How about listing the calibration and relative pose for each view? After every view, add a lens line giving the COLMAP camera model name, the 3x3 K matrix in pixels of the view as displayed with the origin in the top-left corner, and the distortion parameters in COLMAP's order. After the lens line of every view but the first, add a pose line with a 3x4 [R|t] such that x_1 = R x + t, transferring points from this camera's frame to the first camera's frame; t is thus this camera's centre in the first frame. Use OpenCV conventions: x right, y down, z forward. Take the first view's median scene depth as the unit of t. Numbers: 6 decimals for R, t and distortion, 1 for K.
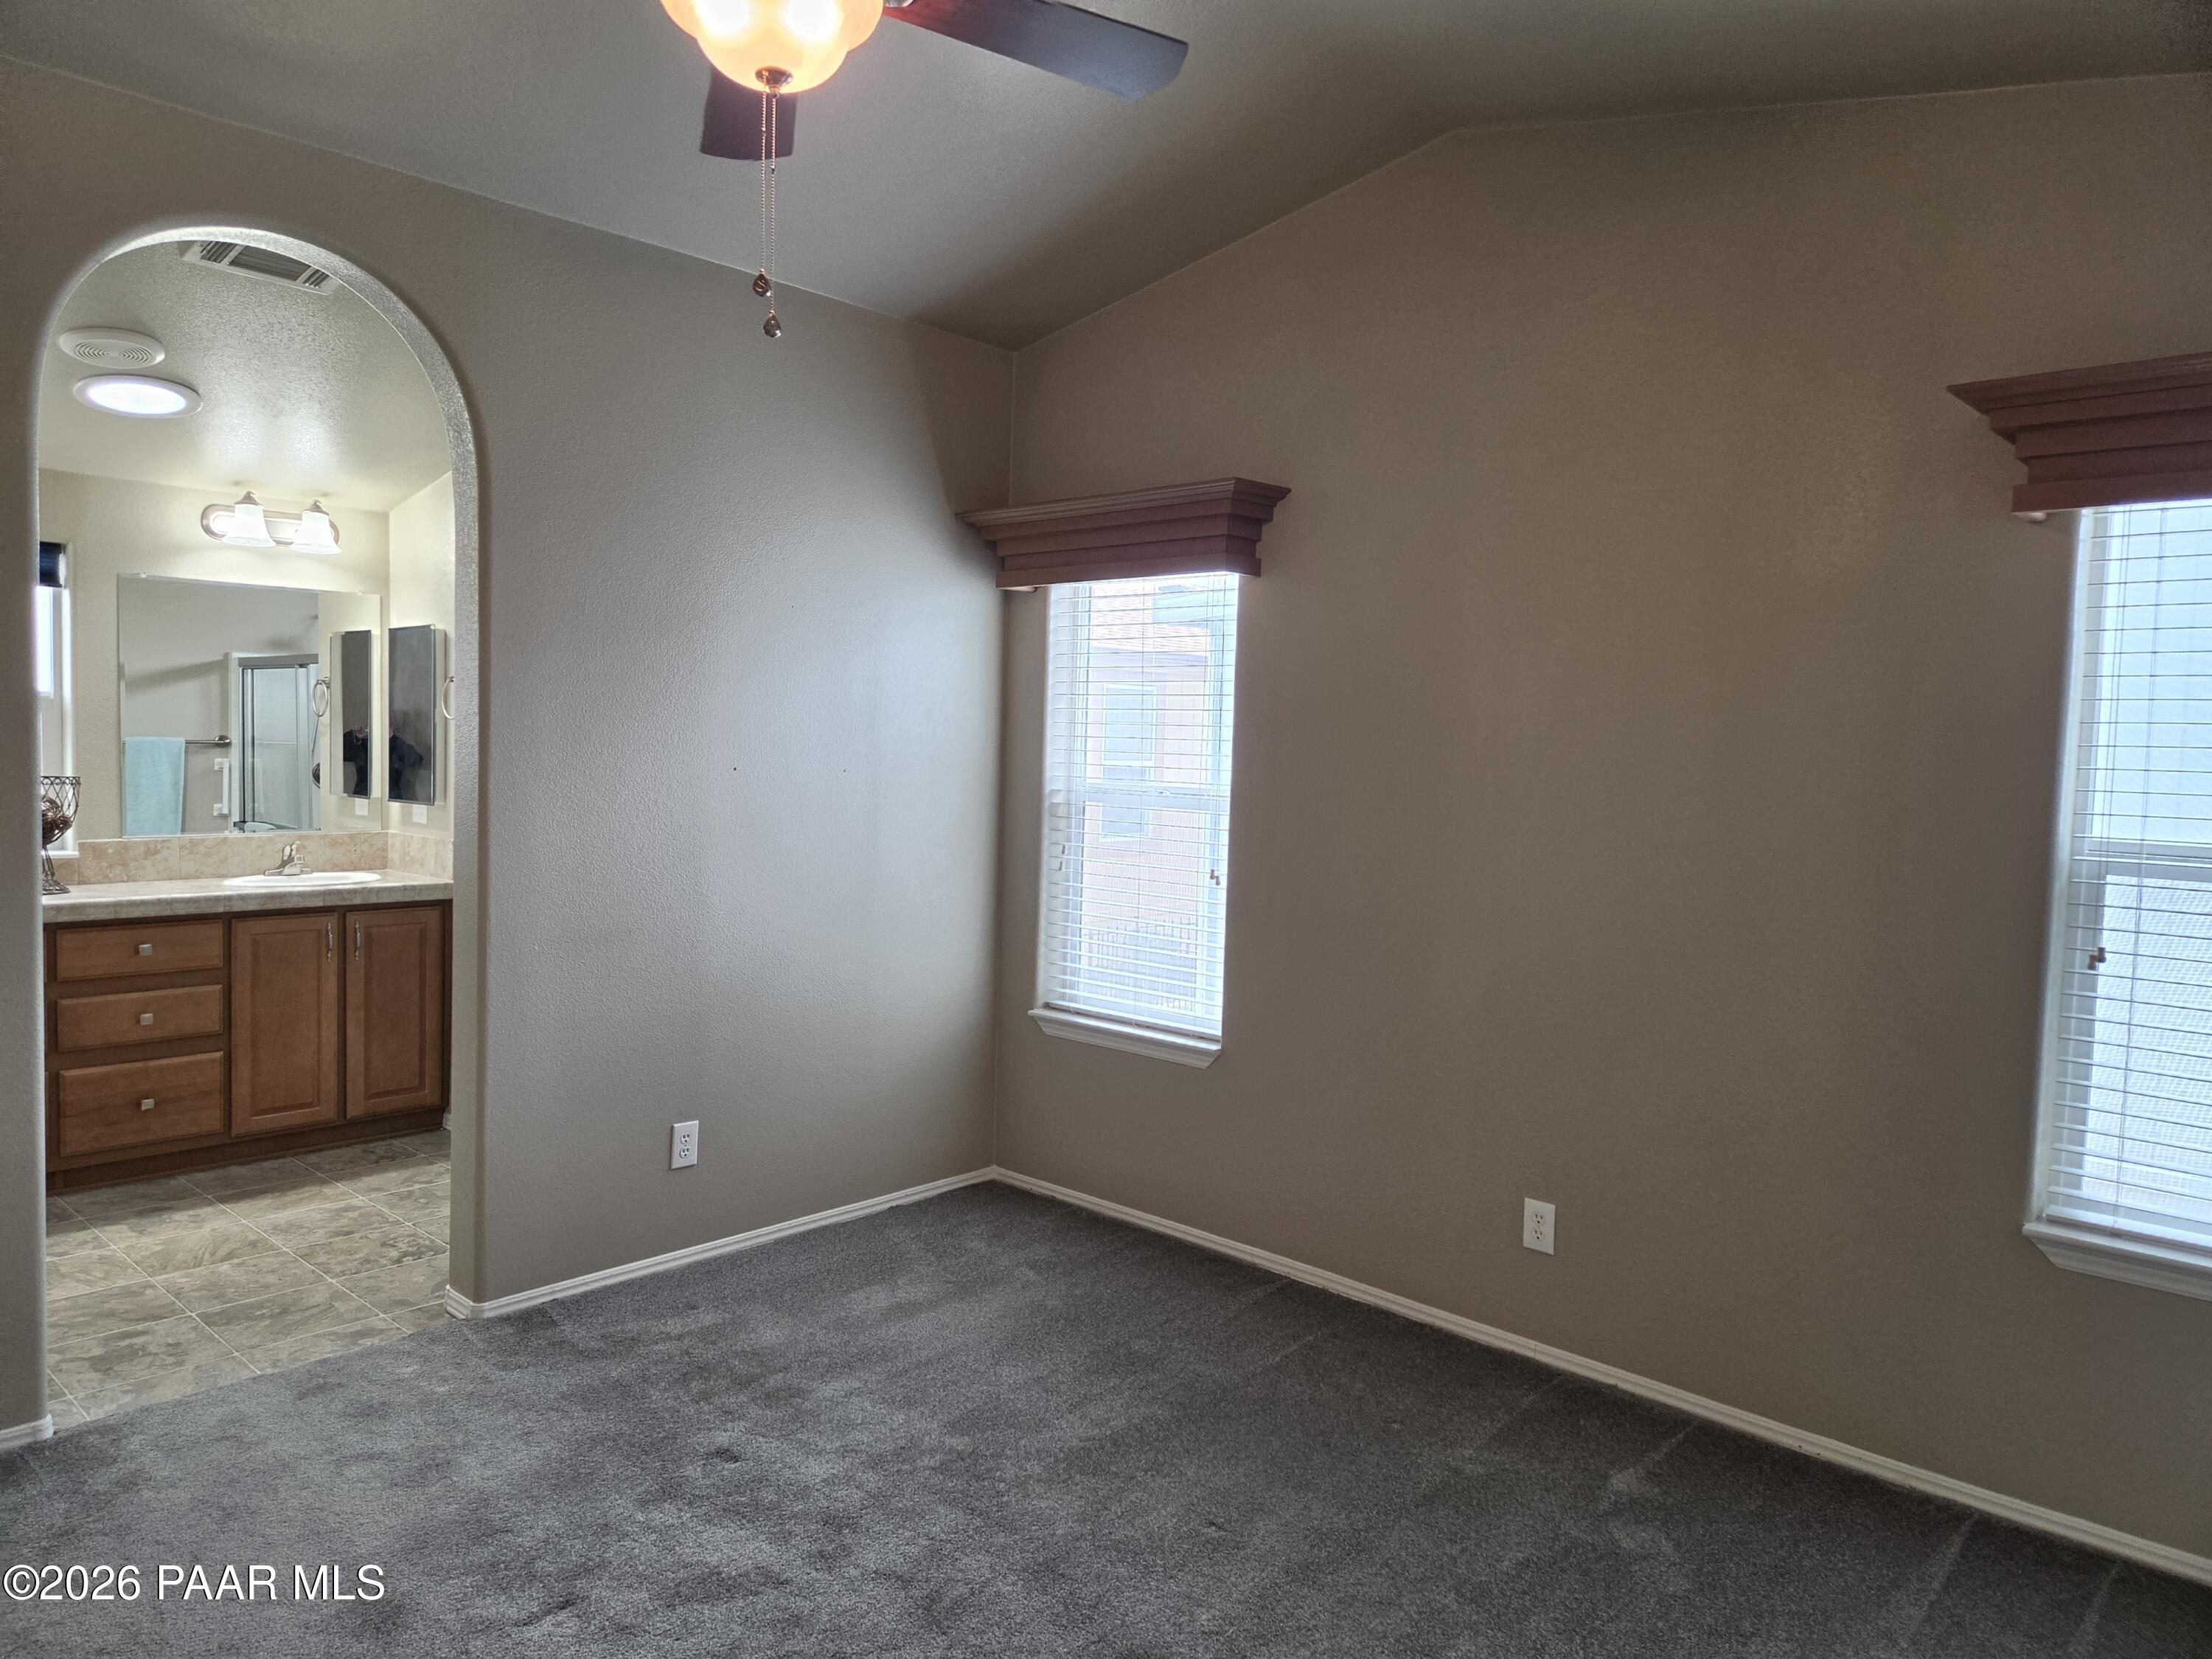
lens RADIAL K [[1468.3, 0, 1064.6], [0, 1468.3, 820.3], [0, 0, 1]] dist [0.077177, -0.064979]
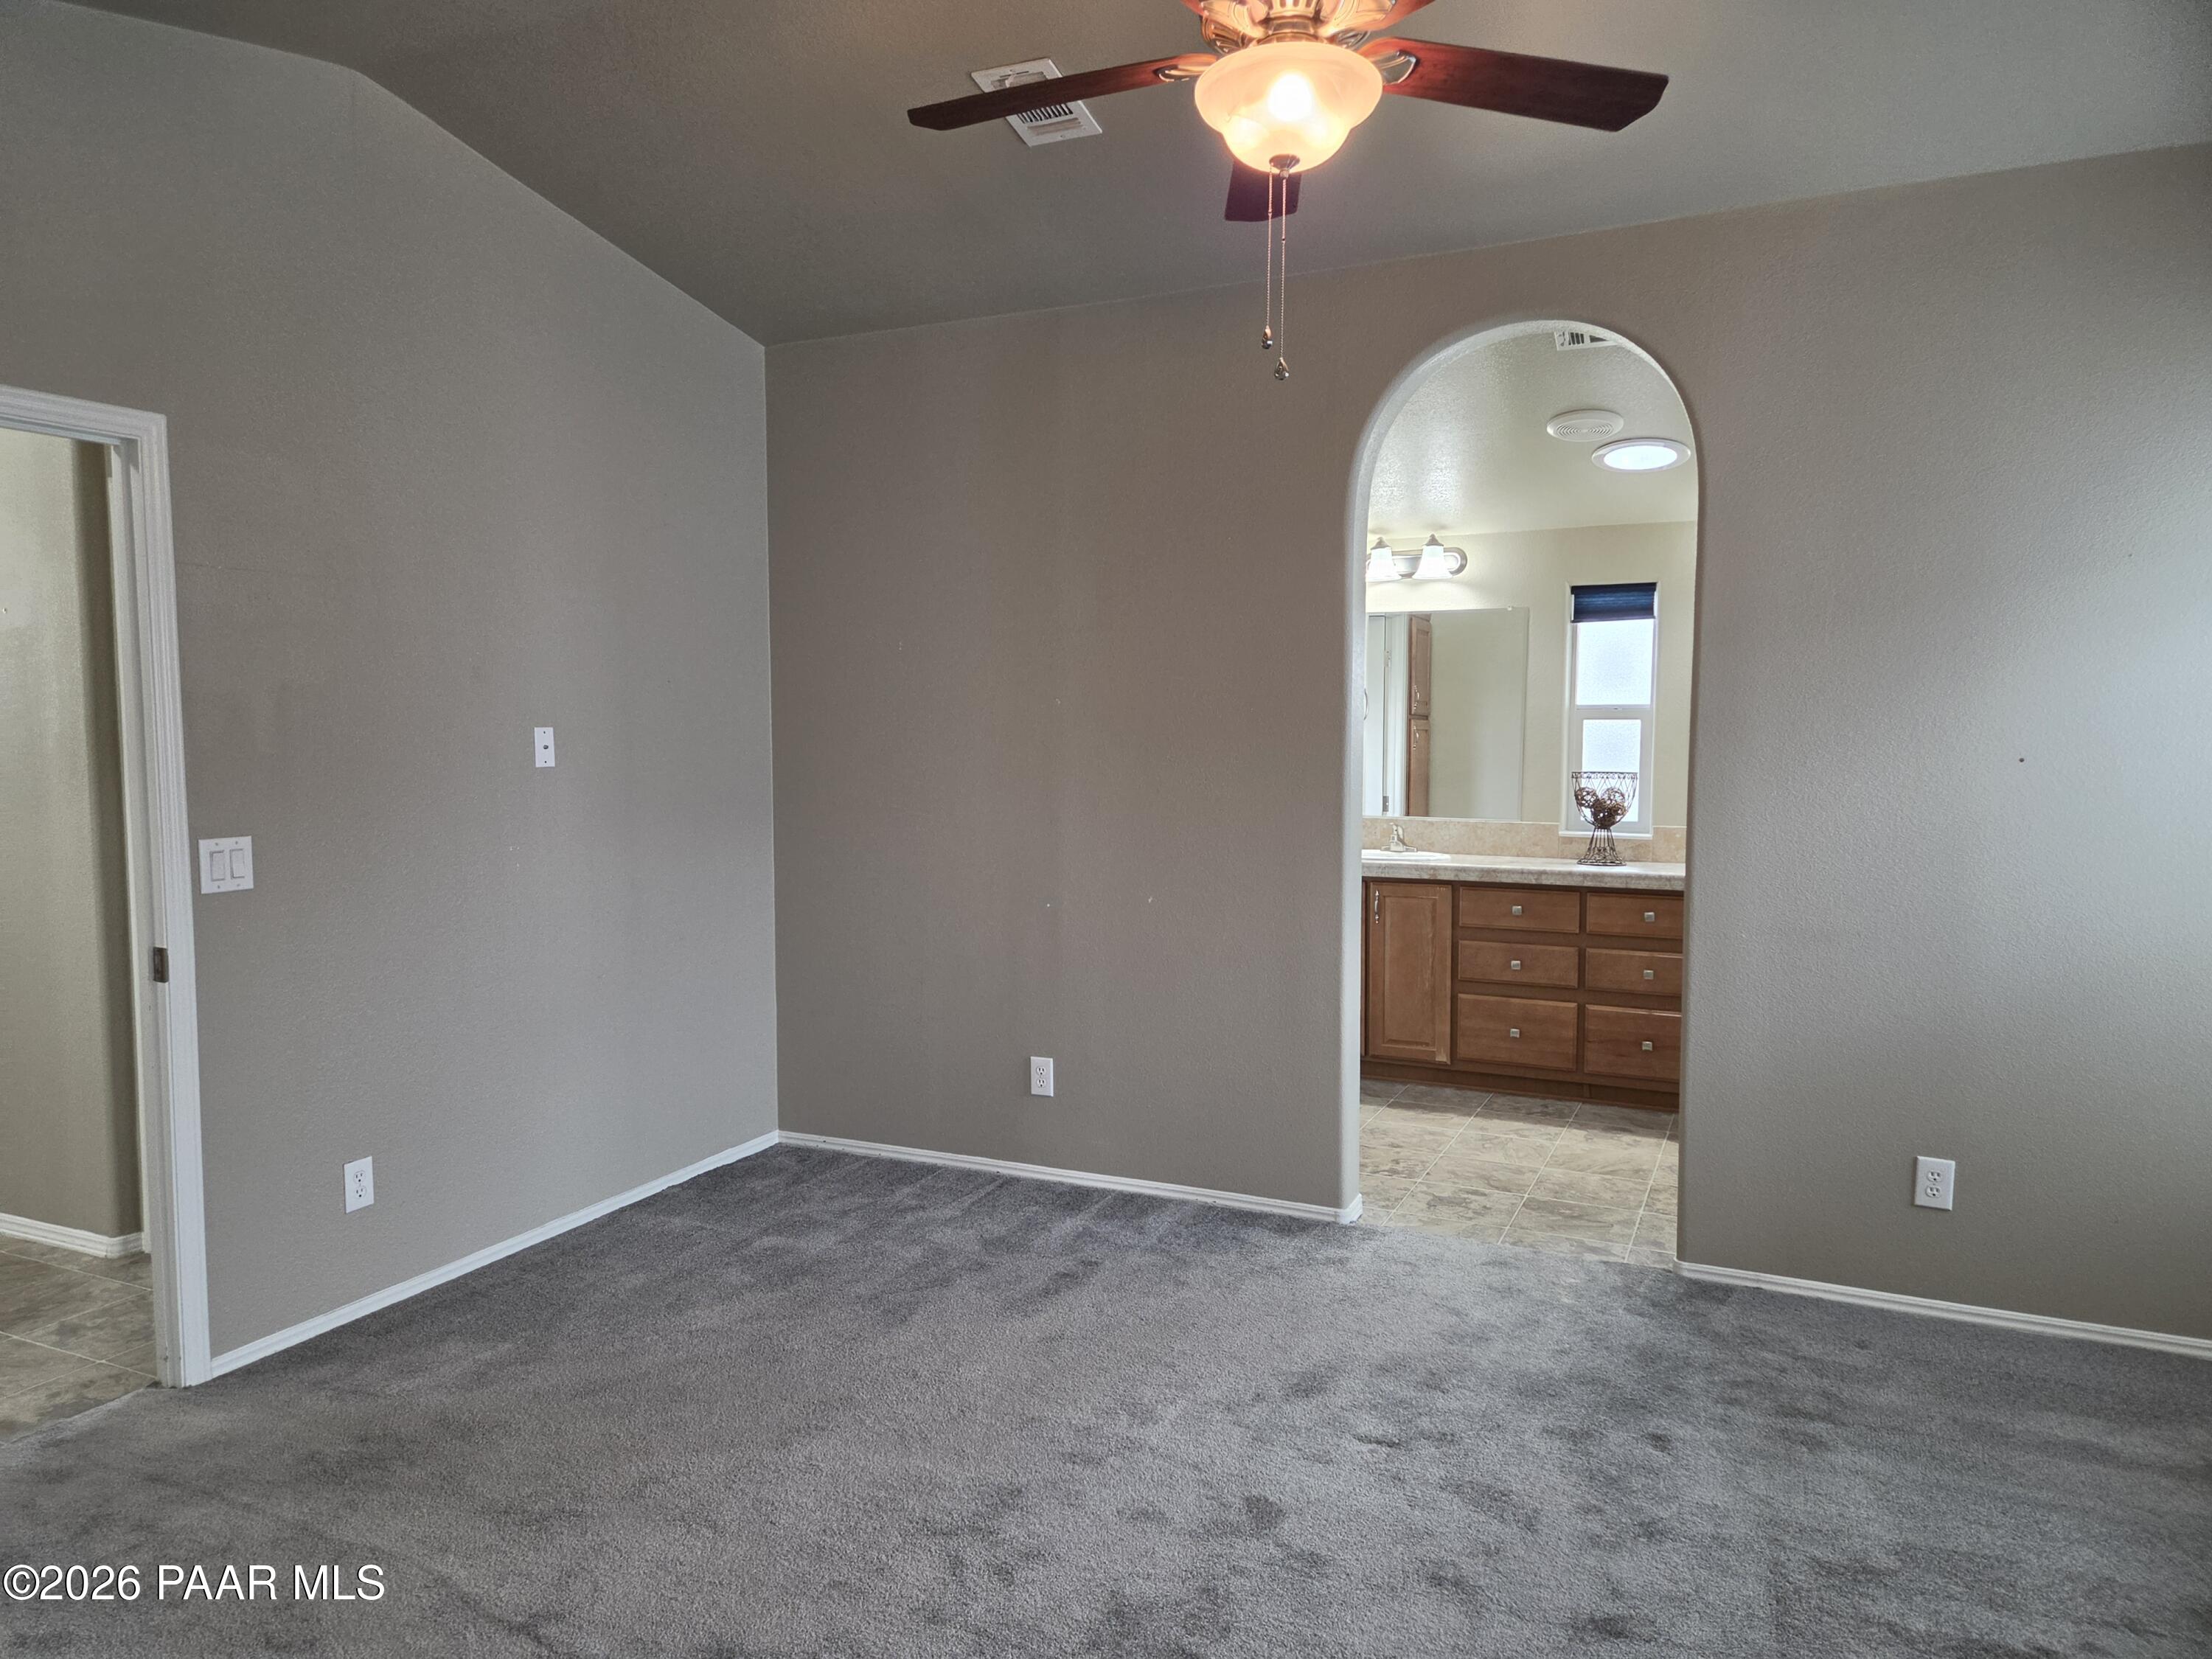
lens RADIAL K [[1468.3, 0, 1072.7], [0, 1468.3, 859.8], [0, 0, 1]] dist [0.077177, -0.064979]
pose [[0.308145, 0.057626, -0.949592, 0.353758], [-0.041717, 0.998022, 0.047028, 0.004688], [0.950424, 0.025123, 0.309940, 0.189449]]
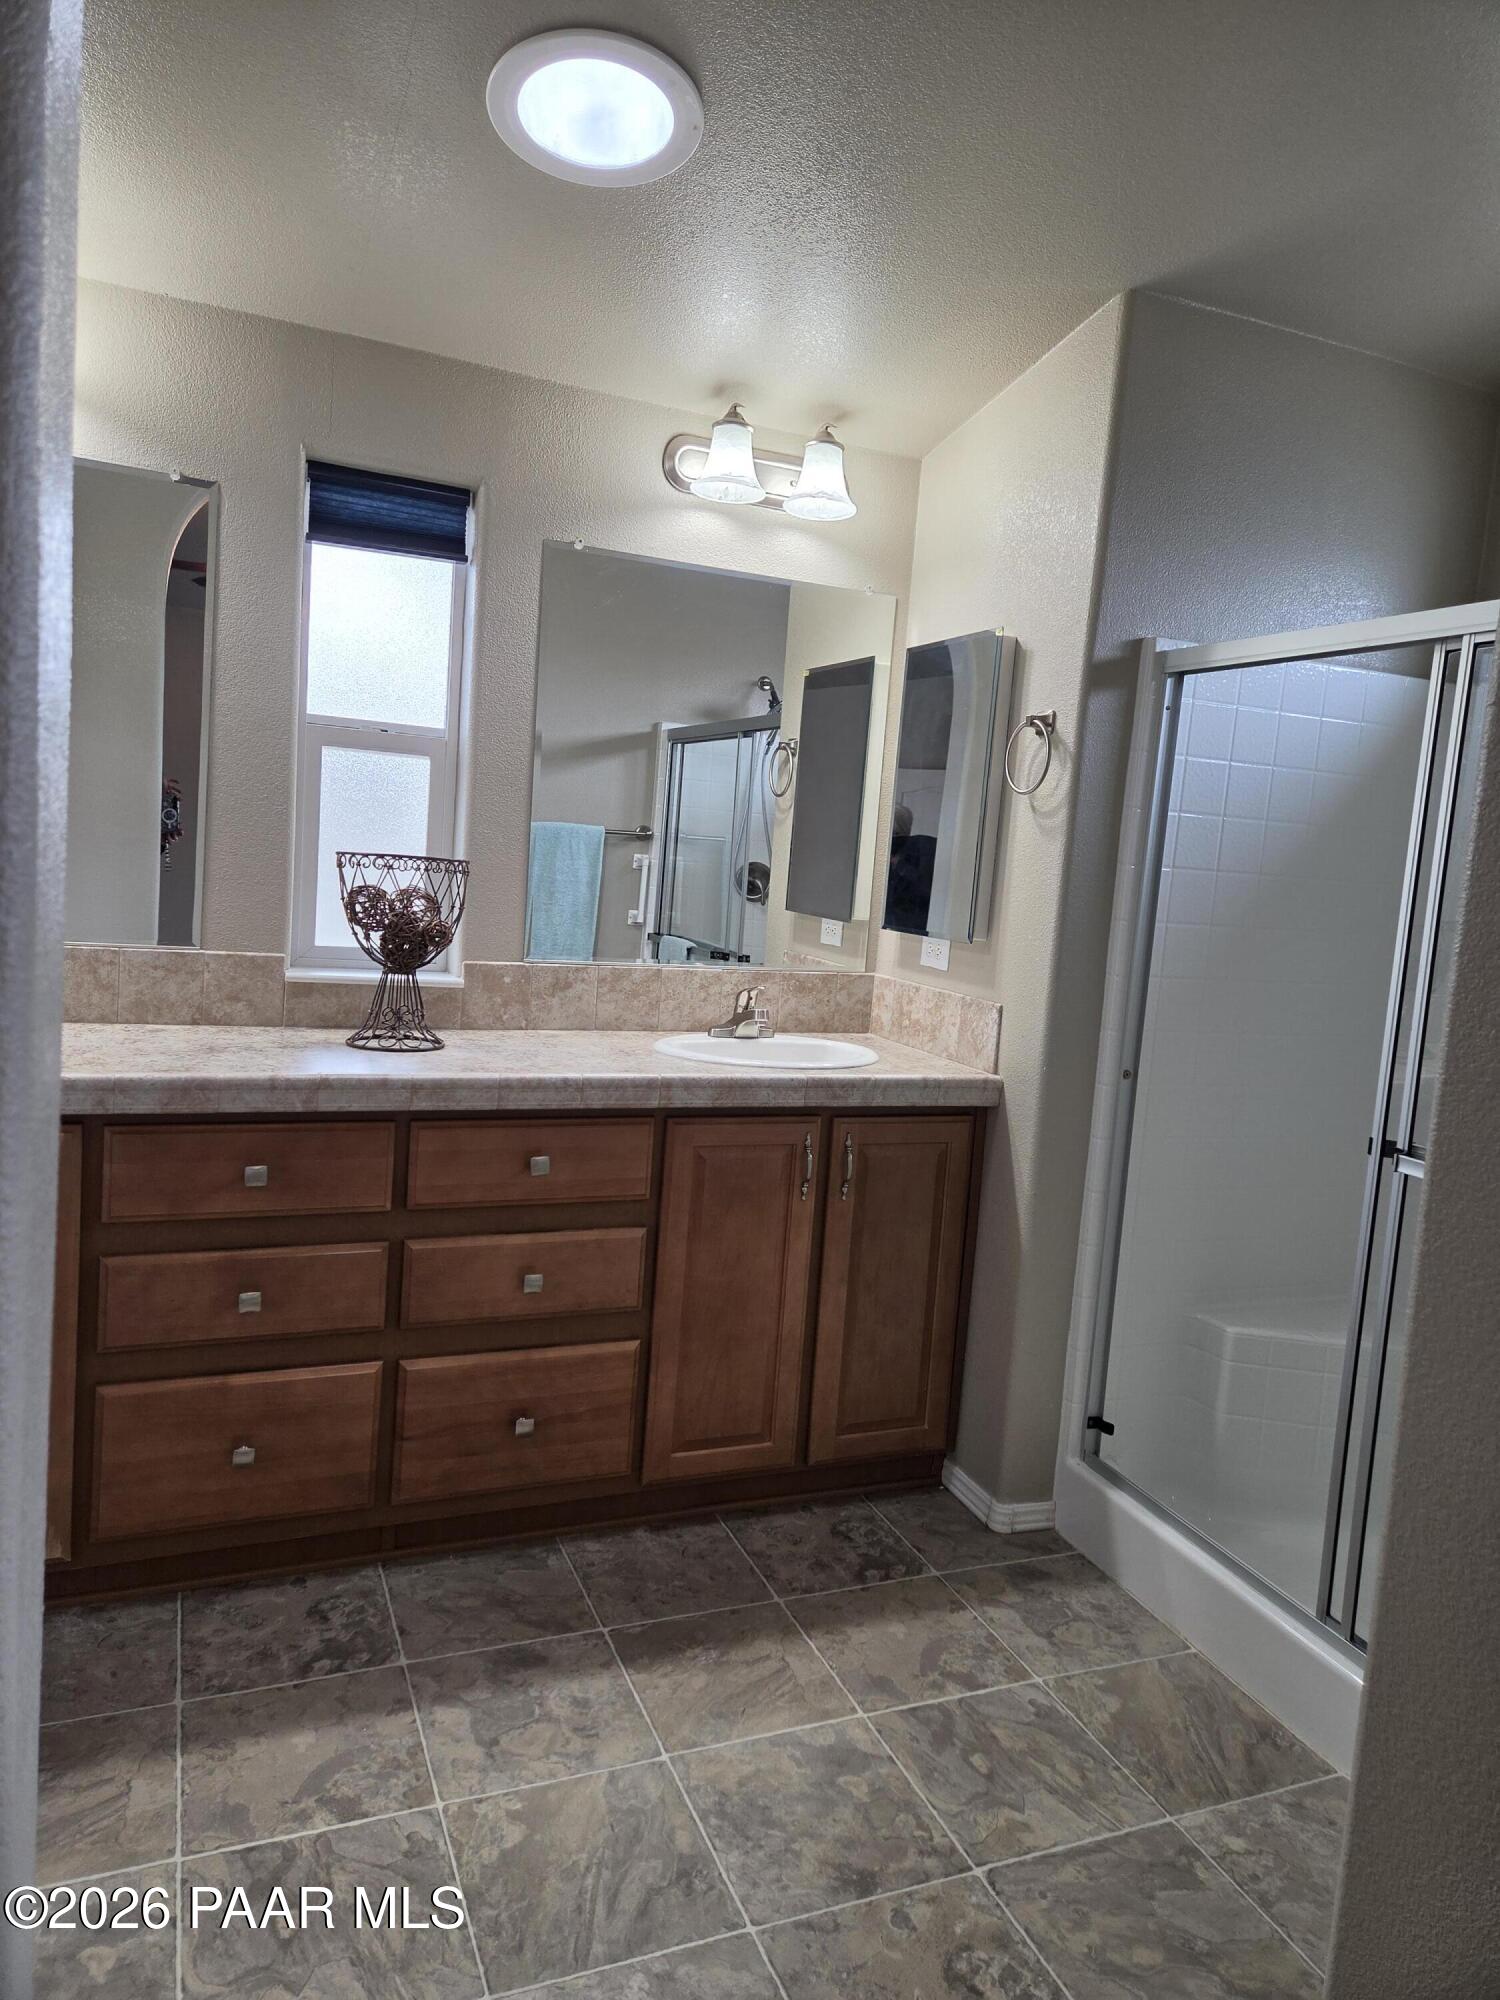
lens RADIAL K [[1327.6, 0, 763.0], [0, 1327.6, 984.9], [0, 0, 1]] dist [0.077177, -0.064979]
pose [[0.918775, 0.086026, -0.385294, -0.332060], [-0.074506, 0.996215, 0.044762, -0.011894], [0.387686, -0.012420, 0.921708, 0.543710]]
